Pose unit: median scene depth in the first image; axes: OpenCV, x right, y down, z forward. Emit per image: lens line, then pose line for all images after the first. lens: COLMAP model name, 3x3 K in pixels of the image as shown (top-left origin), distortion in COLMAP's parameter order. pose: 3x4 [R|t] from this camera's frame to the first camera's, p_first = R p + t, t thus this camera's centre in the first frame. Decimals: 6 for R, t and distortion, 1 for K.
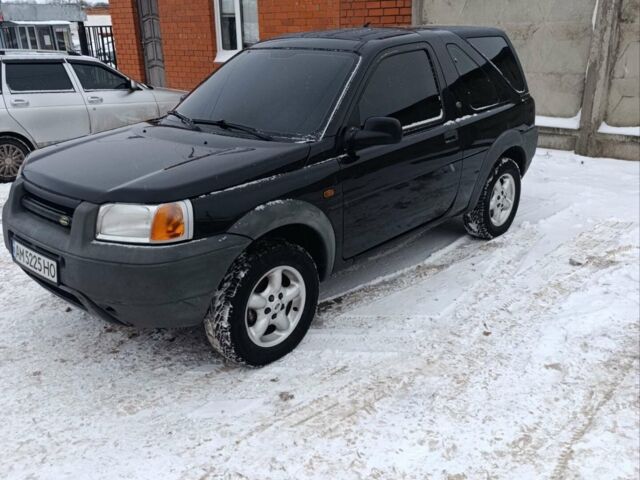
lens RADIAL K [[571.8, 0, 320.0], [0, 571.8, 240.0], [0, 0, 1]] dist [0.067963, -0.088520]
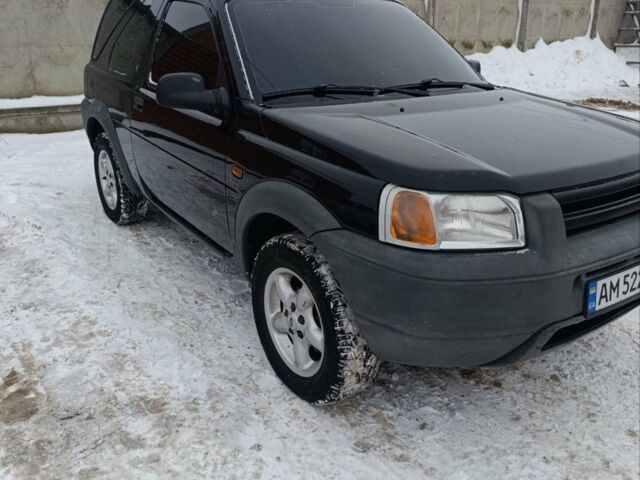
lens RADIAL K [[571.8, 0, 320.0], [0, 571.8, 240.0], [0, 0, 1]] dist [0.067963, -0.088520]
pose [[0.240290, -0.333478, 0.911621, -1.106796], [0.323140, 0.913053, 0.248827, -0.278462], [-0.915337, 0.234791, 0.327158, 1.019536]]
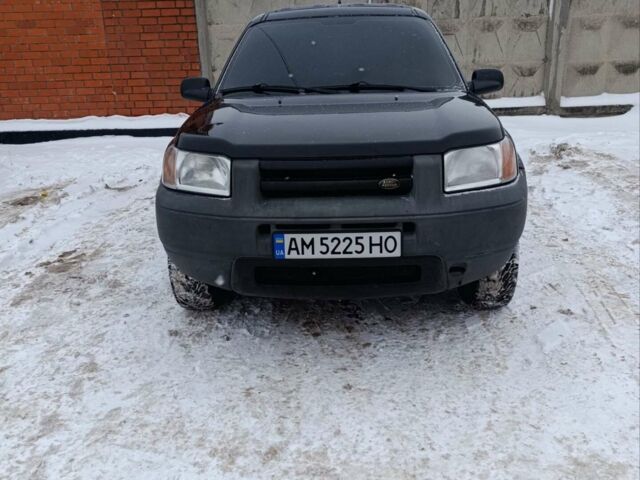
lens RADIAL K [[571.8, 0, 320.0], [0, 571.8, 240.0], [0, 0, 1]] dist [0.067963, -0.088520]
pose [[0.770333, -0.208280, 0.602666, -0.920274], [0.235454, 0.971266, 0.034708, -0.005652], [-0.592578, 0.115163, 0.797238, 0.345175]]
